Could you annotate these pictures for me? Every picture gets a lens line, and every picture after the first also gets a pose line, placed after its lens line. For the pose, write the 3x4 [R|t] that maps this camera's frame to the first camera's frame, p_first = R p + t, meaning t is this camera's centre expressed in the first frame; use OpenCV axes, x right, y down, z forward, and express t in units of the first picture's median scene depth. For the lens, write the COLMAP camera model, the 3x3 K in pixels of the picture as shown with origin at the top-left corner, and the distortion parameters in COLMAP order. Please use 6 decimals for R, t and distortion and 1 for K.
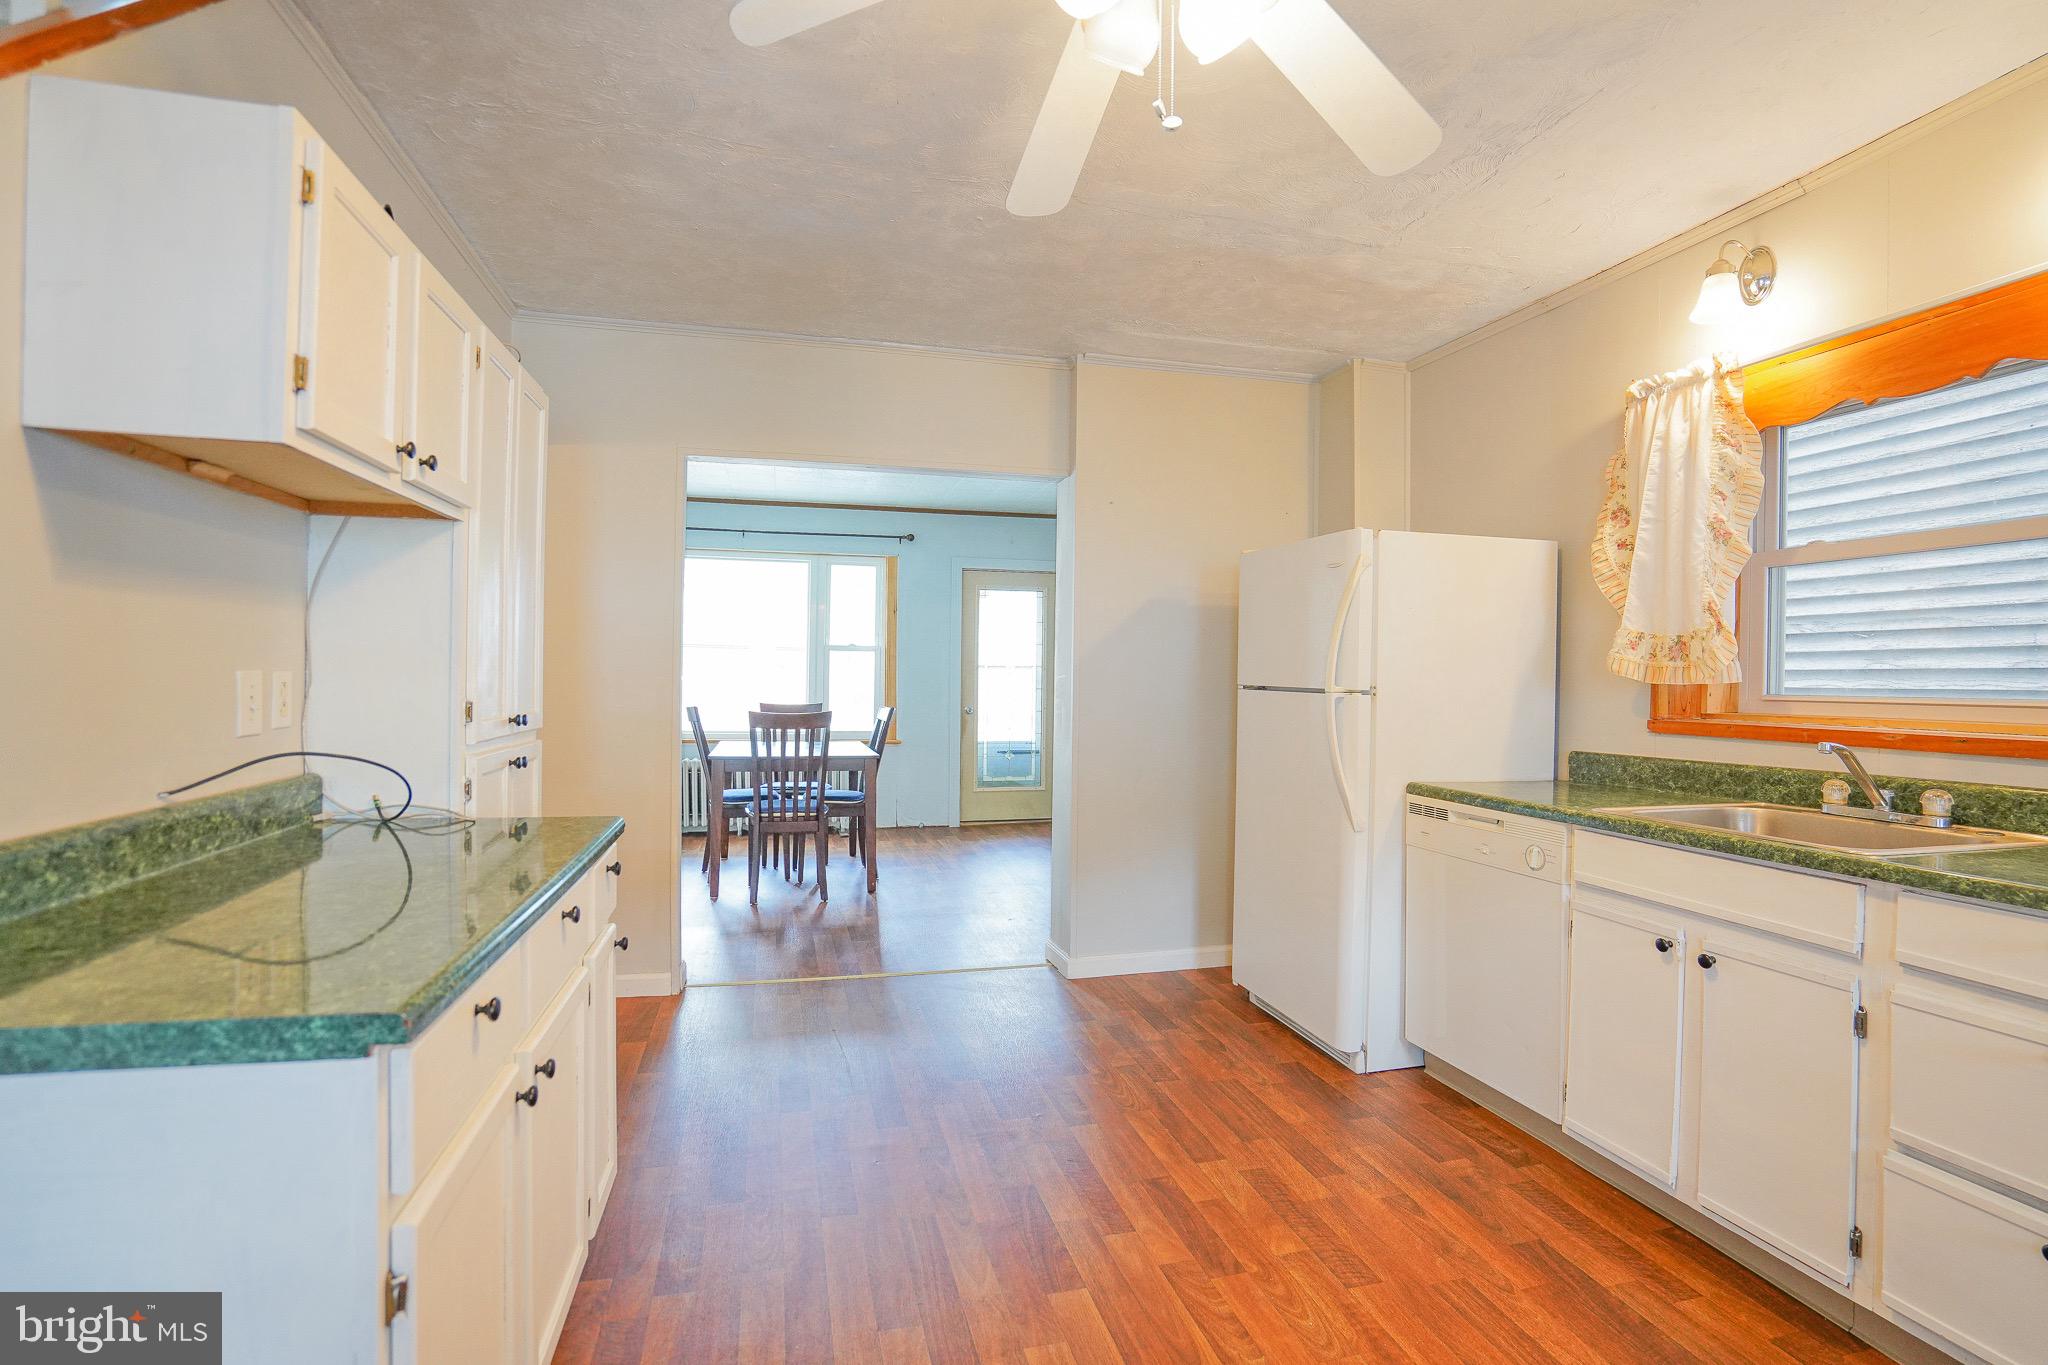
lens RADIAL K [[966.1, 0, 1013.1], [0, 966.1, 685.4], [0, 0, 1]] dist [-0.051412, 0.017279]
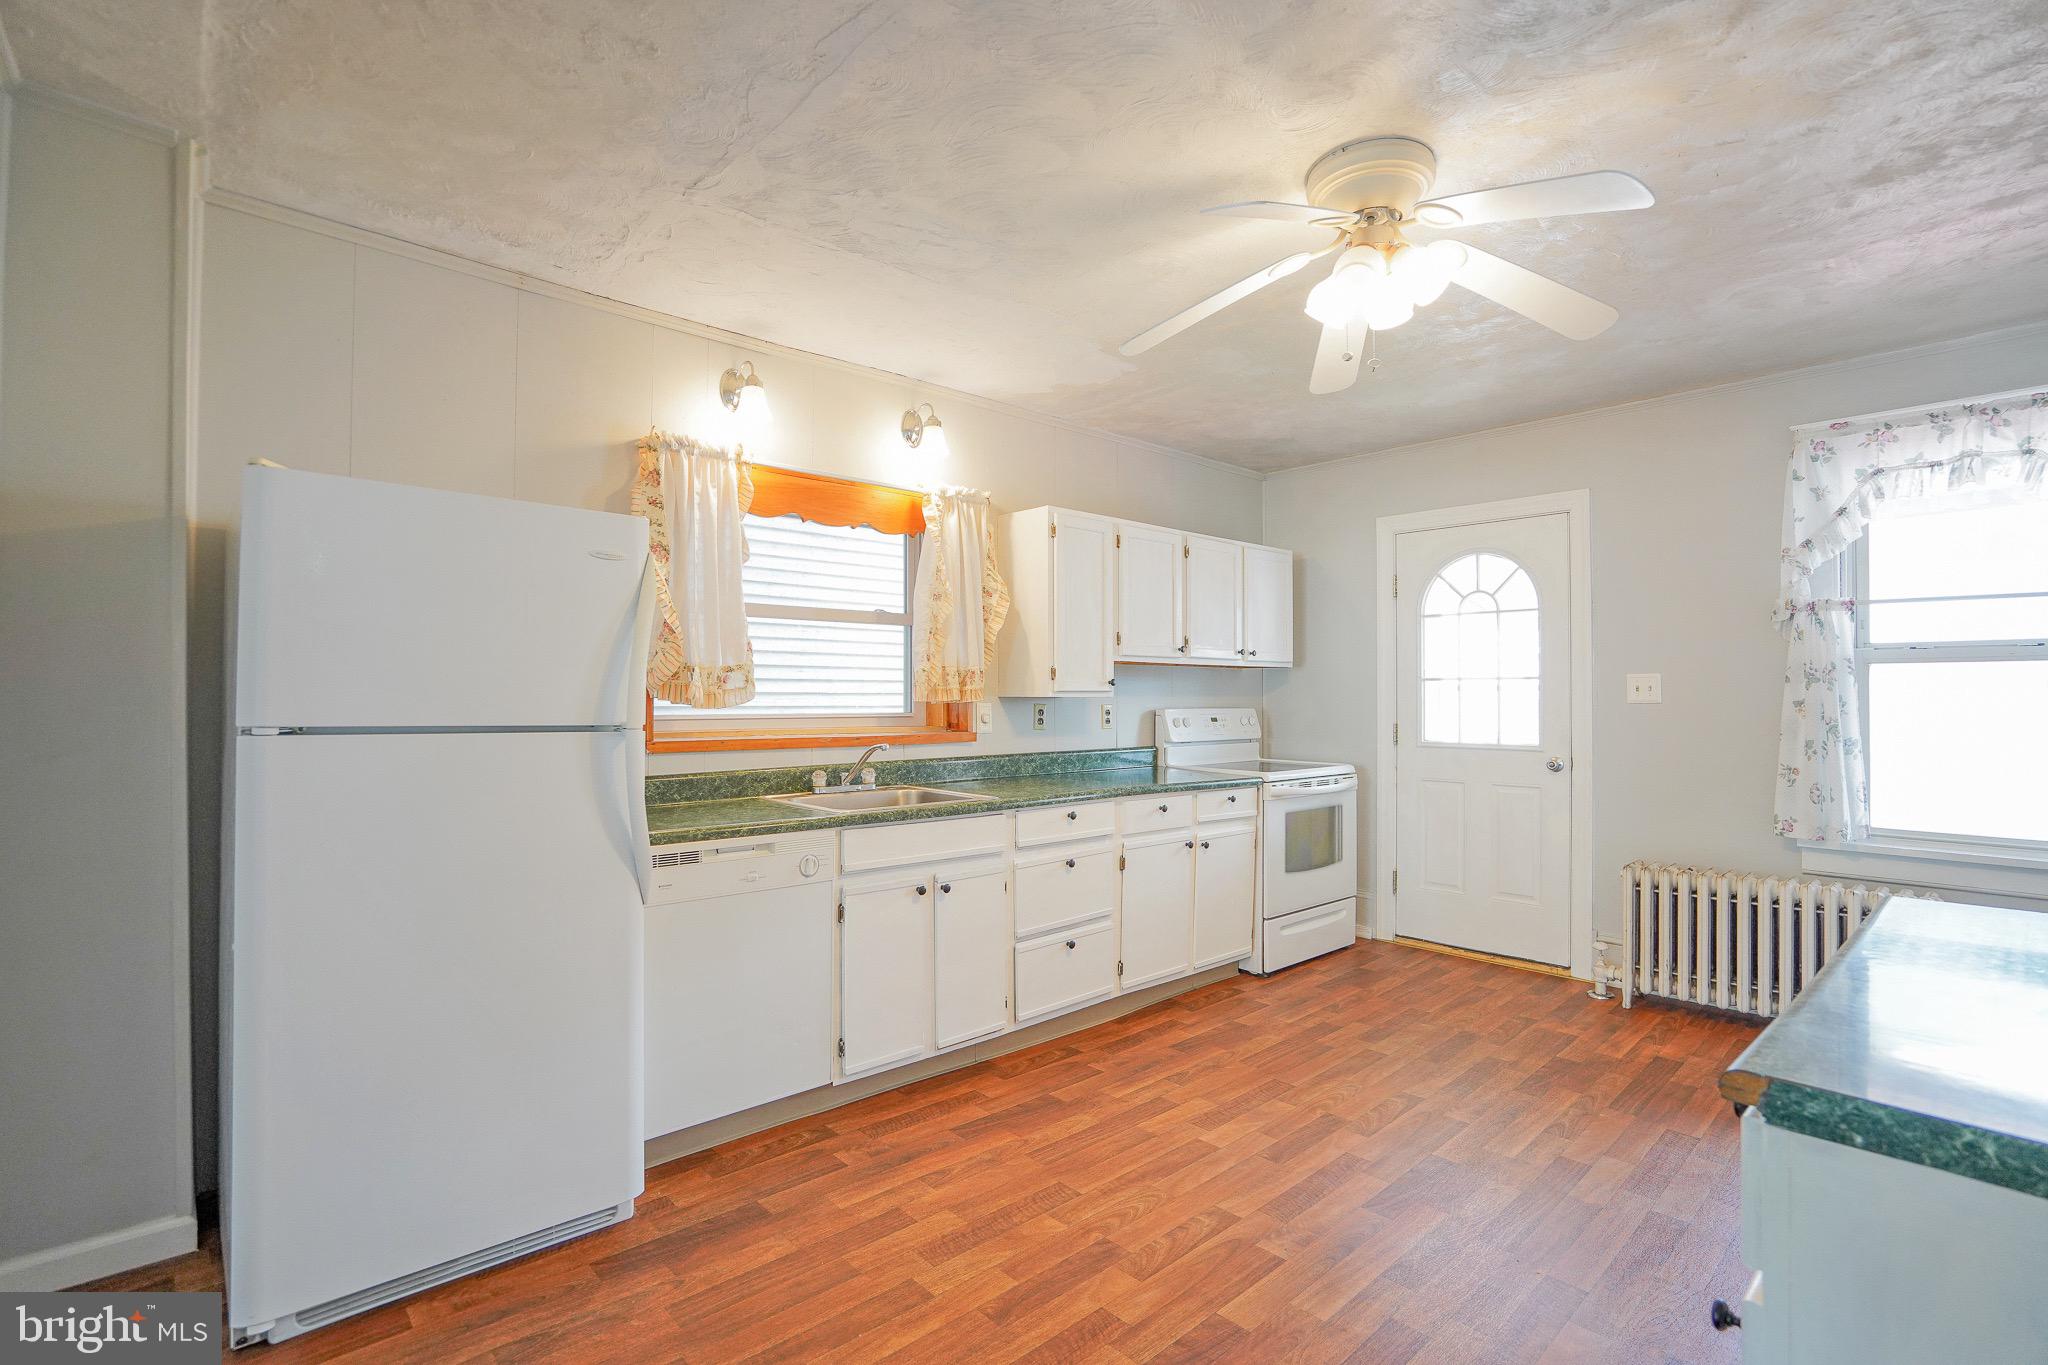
lens RADIAL K [[966.1, 0, 1007.3], [0, 966.1, 695.7], [0, 0, 1]] dist [-0.051412, 0.017279]
pose [[-0.477397, -0.009879, 0.878632, -0.544576], [0.000540, 0.999933, 0.011536, -0.032251], [-0.878687, 0.005981, -0.477360, 1.296638]]
